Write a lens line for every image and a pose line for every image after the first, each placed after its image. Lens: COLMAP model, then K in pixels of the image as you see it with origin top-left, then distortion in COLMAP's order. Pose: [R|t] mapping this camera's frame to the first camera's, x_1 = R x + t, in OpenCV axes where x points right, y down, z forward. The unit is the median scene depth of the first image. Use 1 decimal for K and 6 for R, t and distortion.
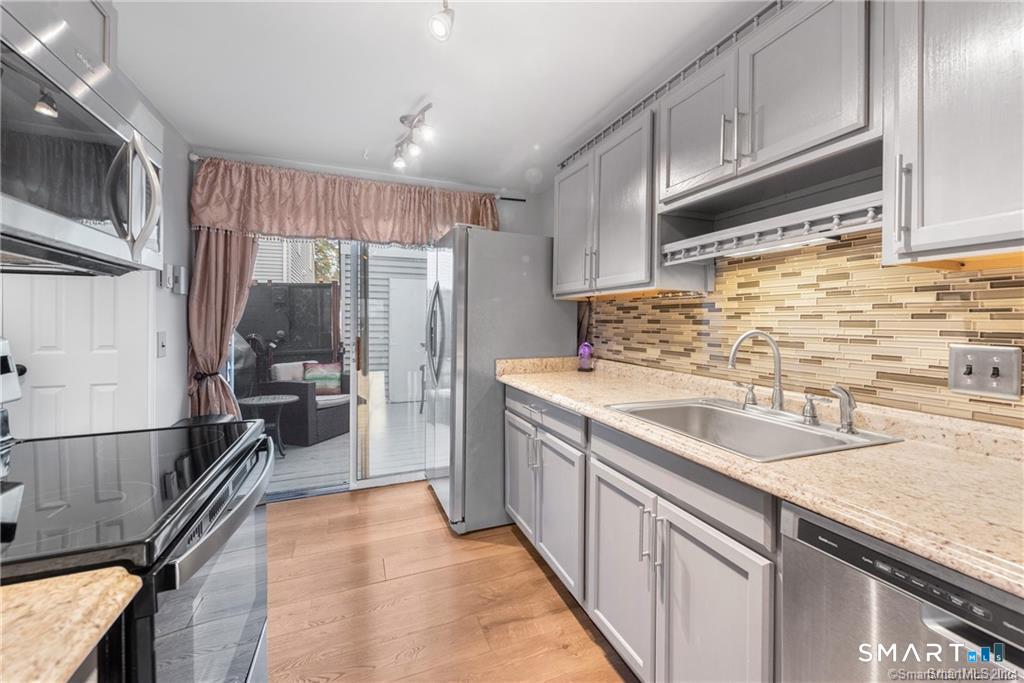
lens RADIAL K [[393.2, 0, 512.3], [0, 393.2, 322.4], [0, 0, 1]] dist [0.012210, 0.000005]
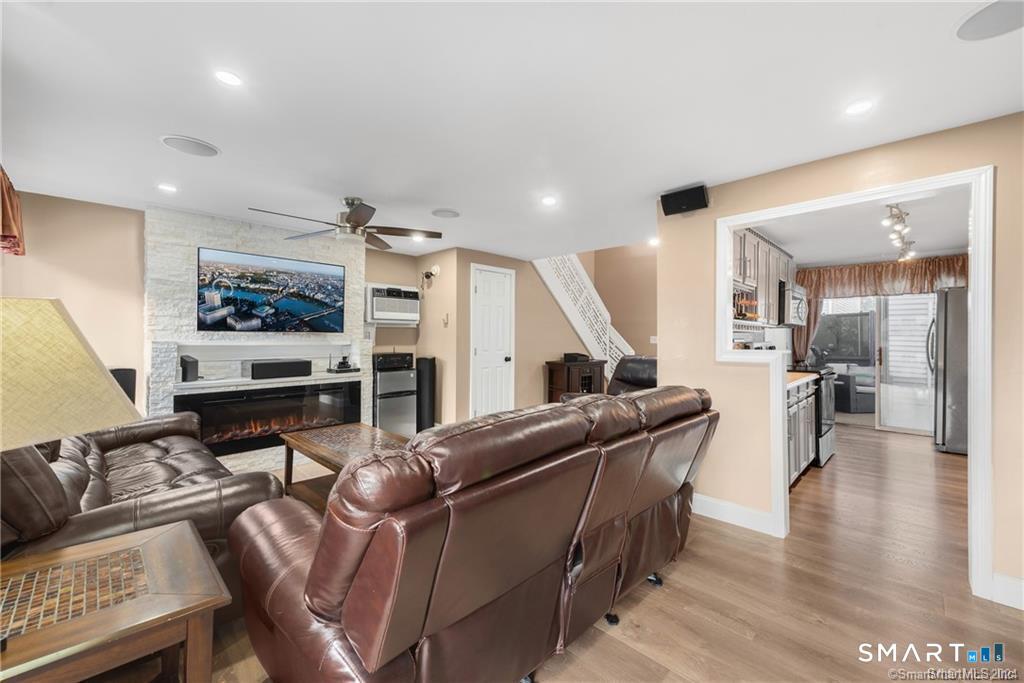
lens RADIAL K [[413.7, 0, 513.0], [0, 413.7, 344.2], [0, 0, 1]] dist [0.015620, 0.000140]
pose [[0.392214, 0.012447, -0.919790, 1.009442], [-0.001243, 0.999915, 0.013001, 0.002859], [0.919873, -0.003956, 0.392196, -1.850354]]
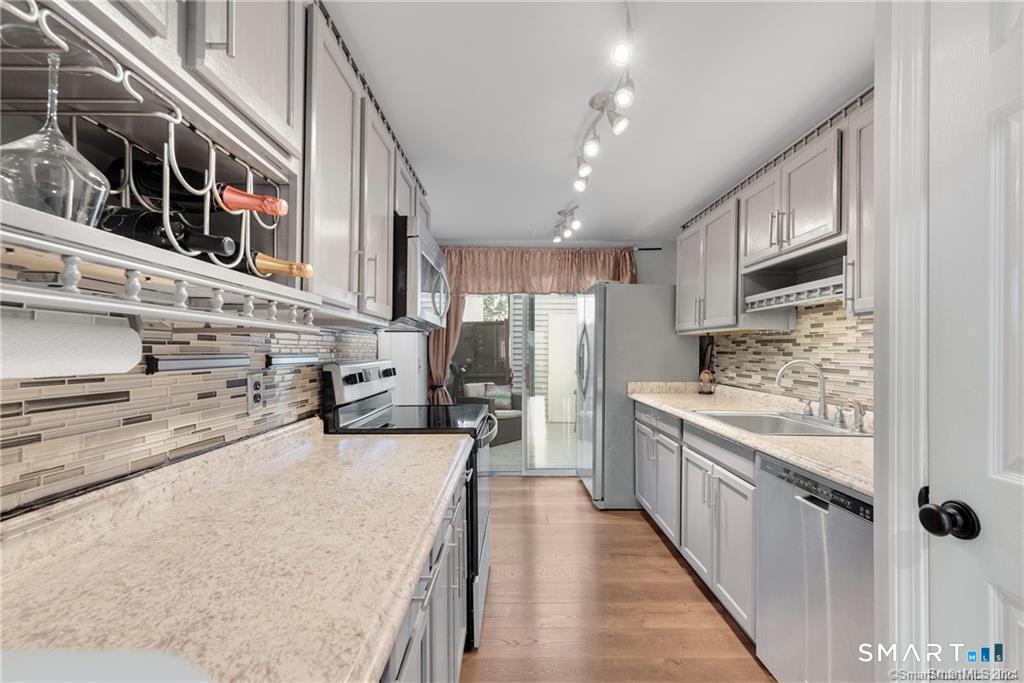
lens RADIAL K [[413.7, 0, 513.0], [0, 413.7, 344.2], [0, 0, 1]] dist [0.015620, 0.000140]
pose [[0.926857, -0.004555, -0.375386, 0.133391], [-0.002417, 0.999833, -0.018100, -0.004921], [0.375406, 0.017683, 0.926692, -0.464585]]
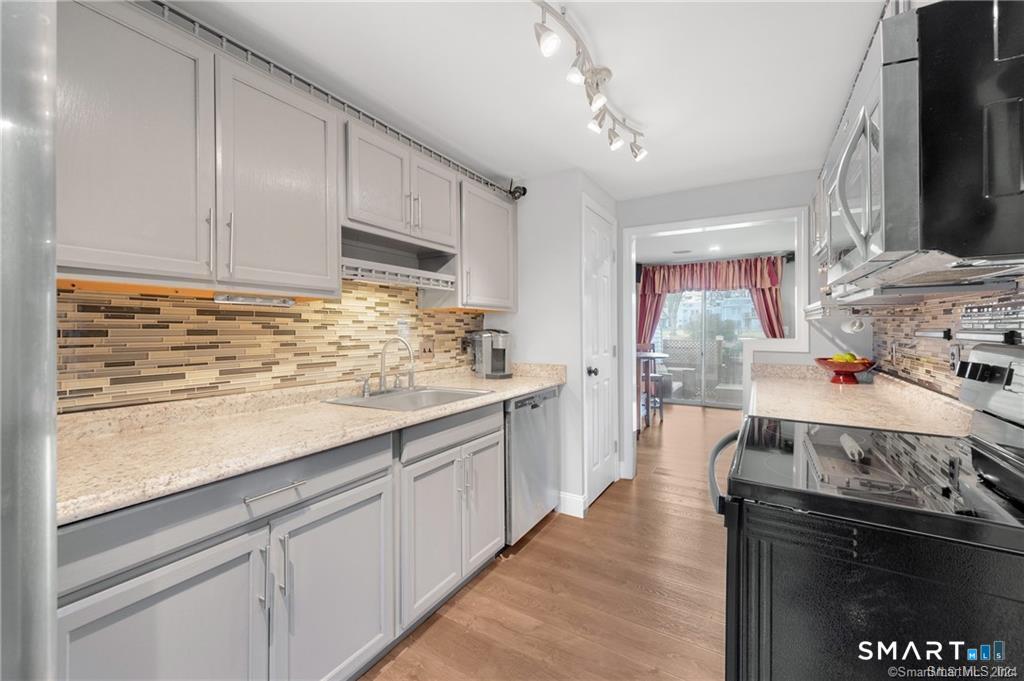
lens RADIAL K [[402.7, 0, 510.6], [0, 402.7, 327.0], [0, 0, 1]] dist [0.000529, 0.000032]
pose [[-0.591124, 0.005091, 0.806564, -0.525338], [0.005088, 0.999984, -0.002583, -0.006795], [-0.806564, 0.002577, -0.591141, 0.927244]]
